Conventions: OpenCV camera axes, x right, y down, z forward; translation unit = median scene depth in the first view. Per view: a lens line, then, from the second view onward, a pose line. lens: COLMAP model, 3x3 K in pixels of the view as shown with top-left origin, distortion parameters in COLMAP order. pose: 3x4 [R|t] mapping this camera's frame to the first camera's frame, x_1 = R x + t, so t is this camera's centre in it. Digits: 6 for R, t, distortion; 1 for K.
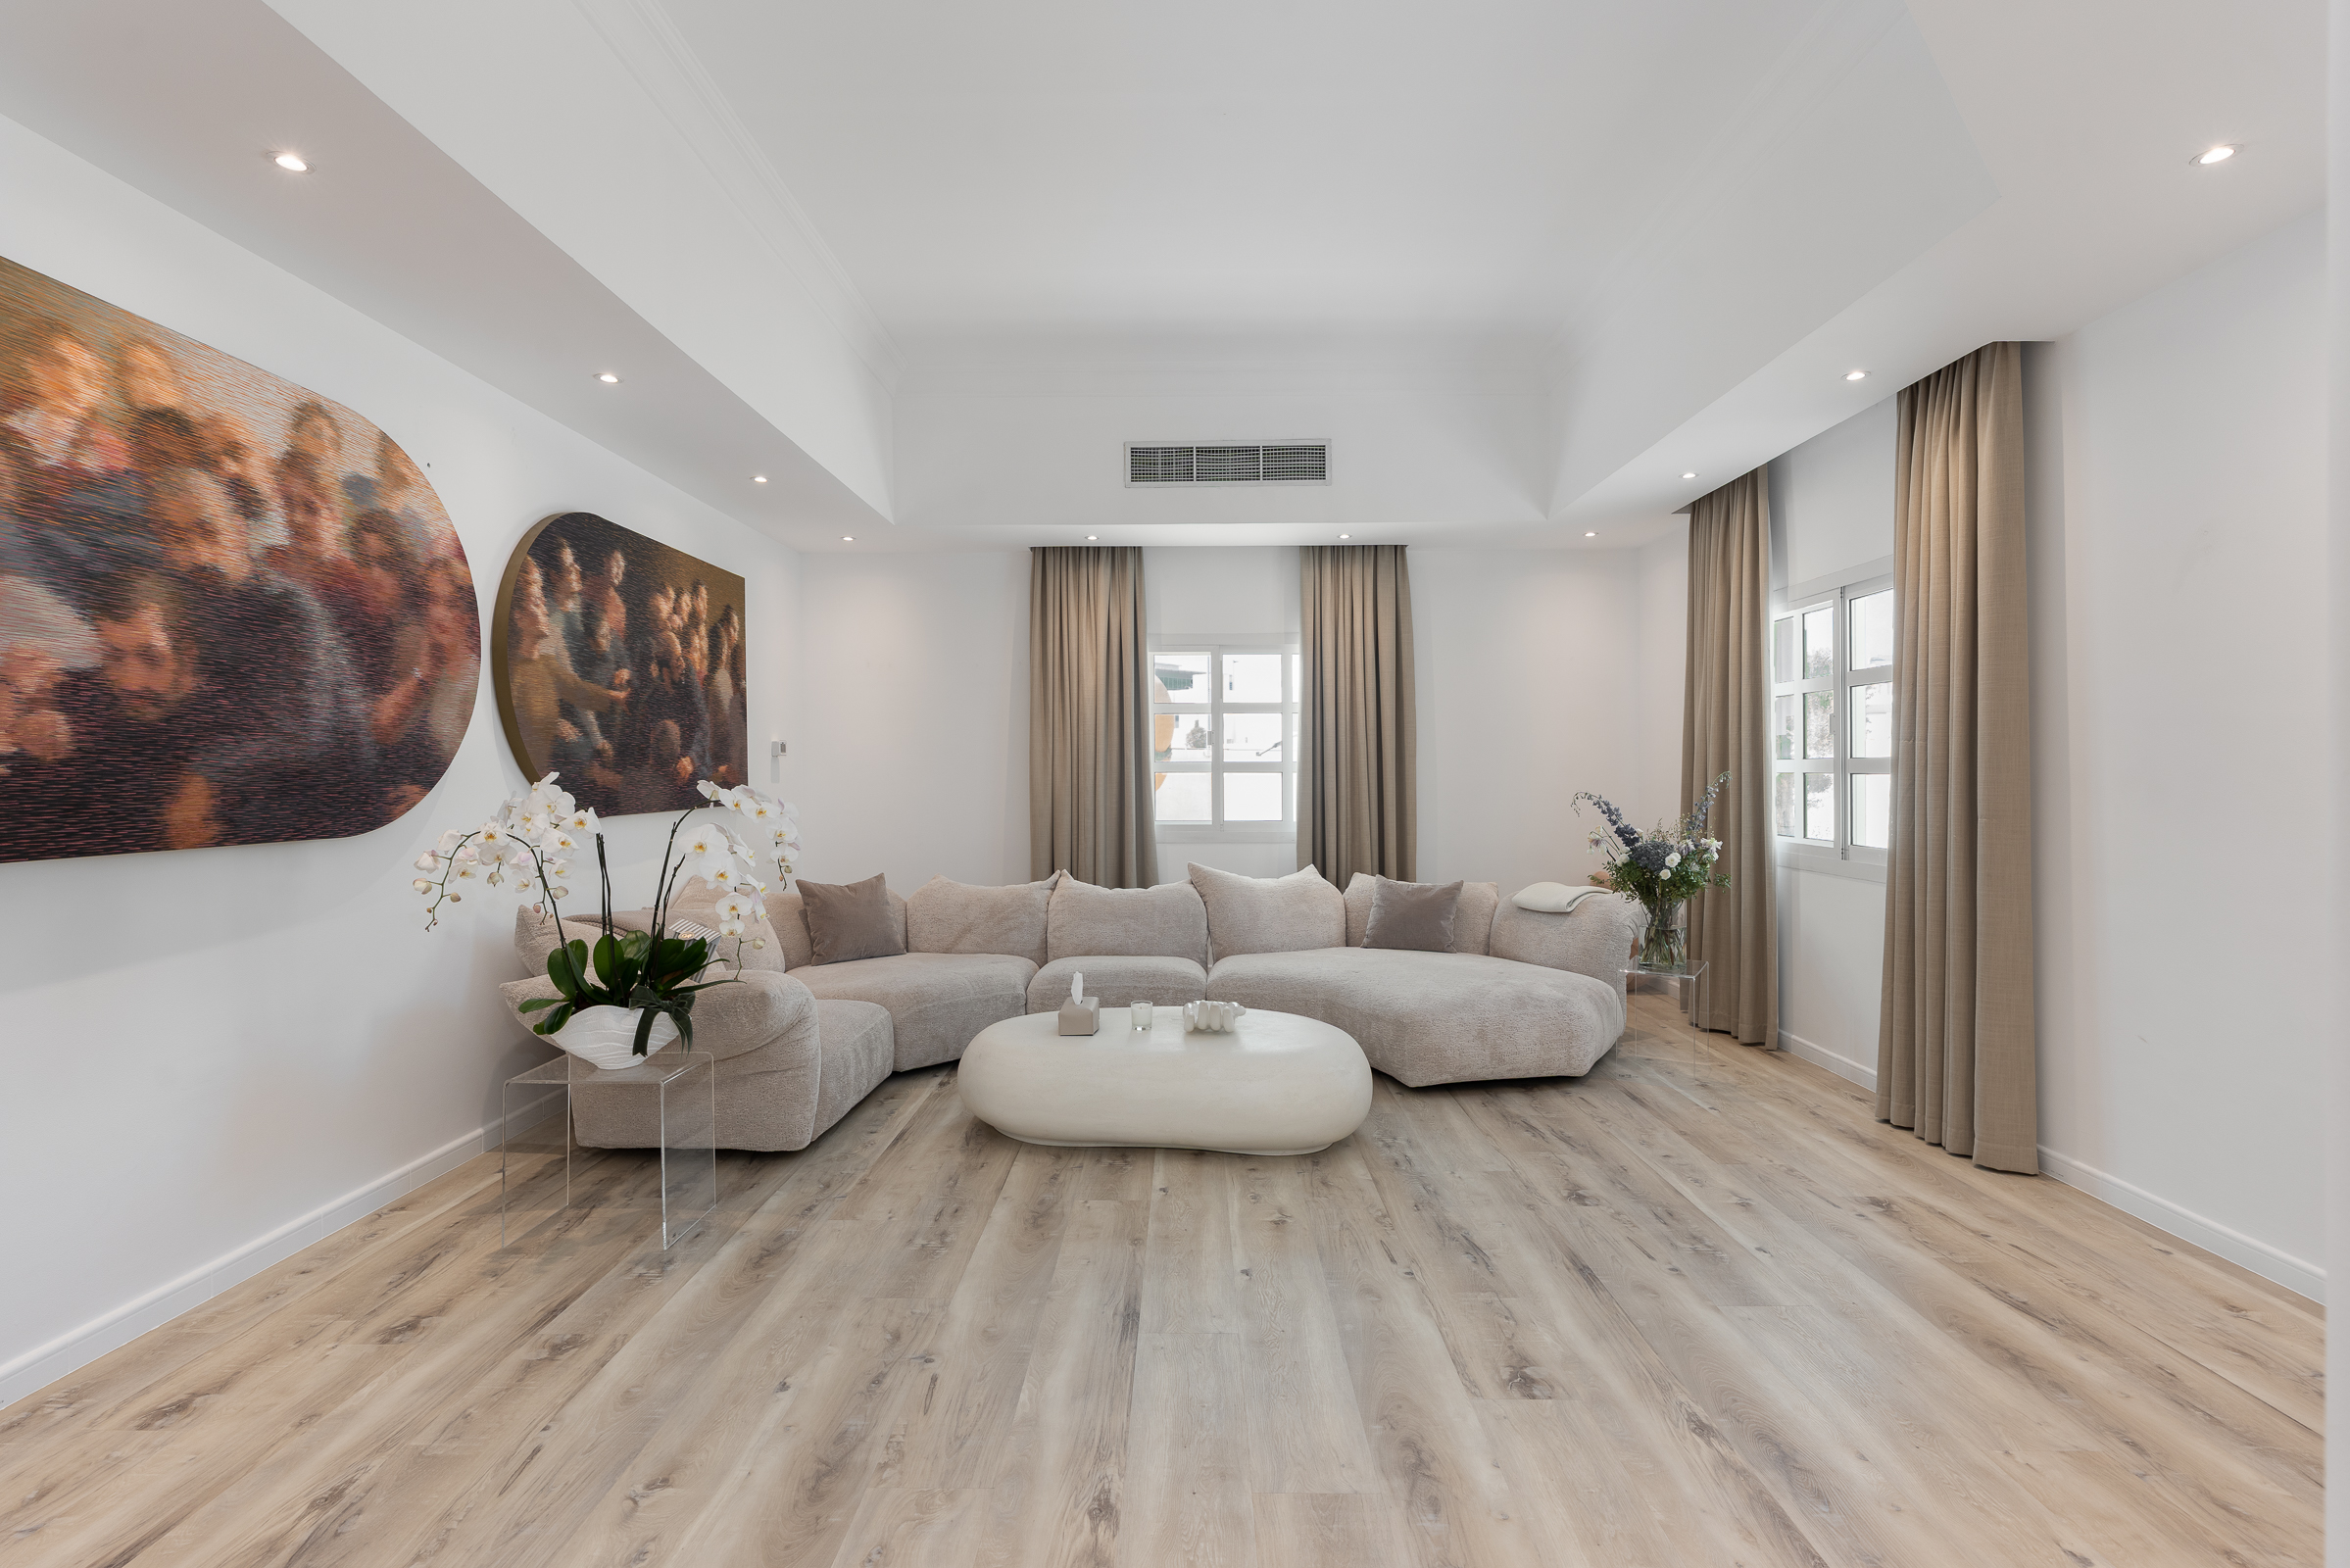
lens RADIAL K [[1062.8, 0, 1164.6], [0, 1062.8, 775.1], [0, 0, 1]] dist [-0.002470, 0.000678]
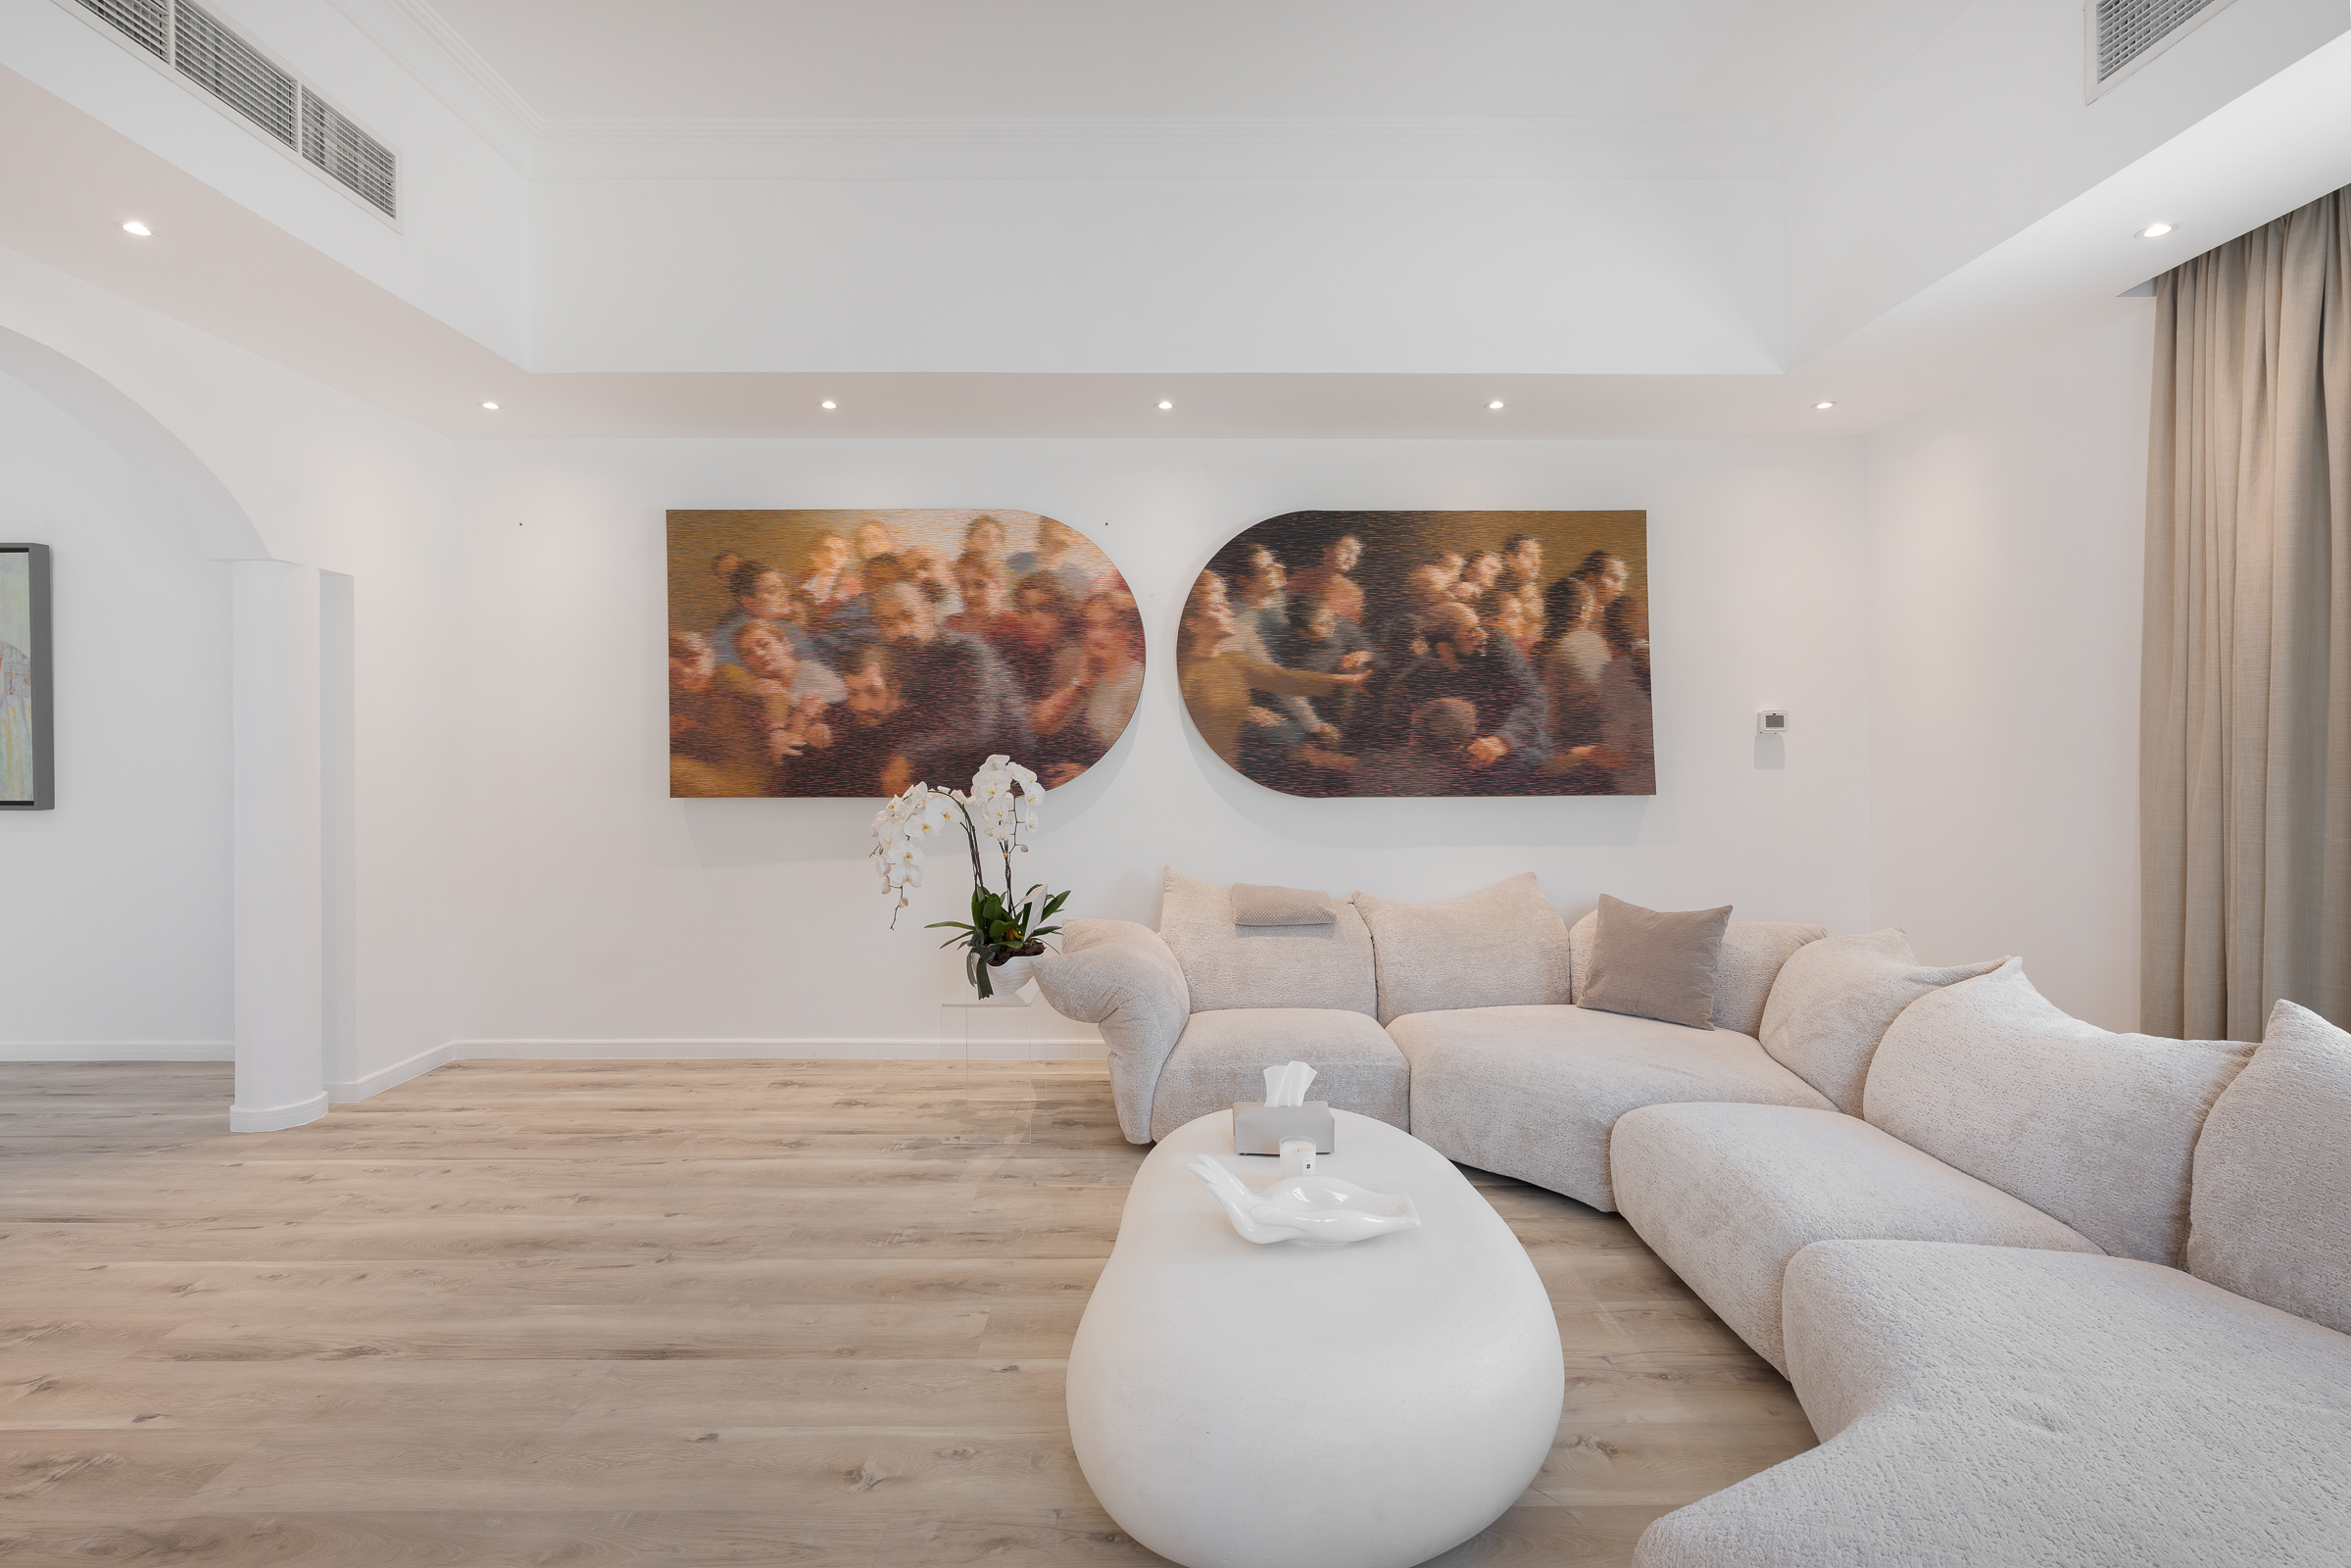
lens RADIAL K [[1083.6, 0, 1184.2], [0, 1083.6, 756.7], [0, 0, 1]] dist [-0.004013, -0.000195]
pose [[0.031722, 0.002488, -0.999494, 0.878536], [-0.002963, 0.999993, 0.002395, -0.004229], [0.999492, 0.002885, 0.031729, 1.378336]]
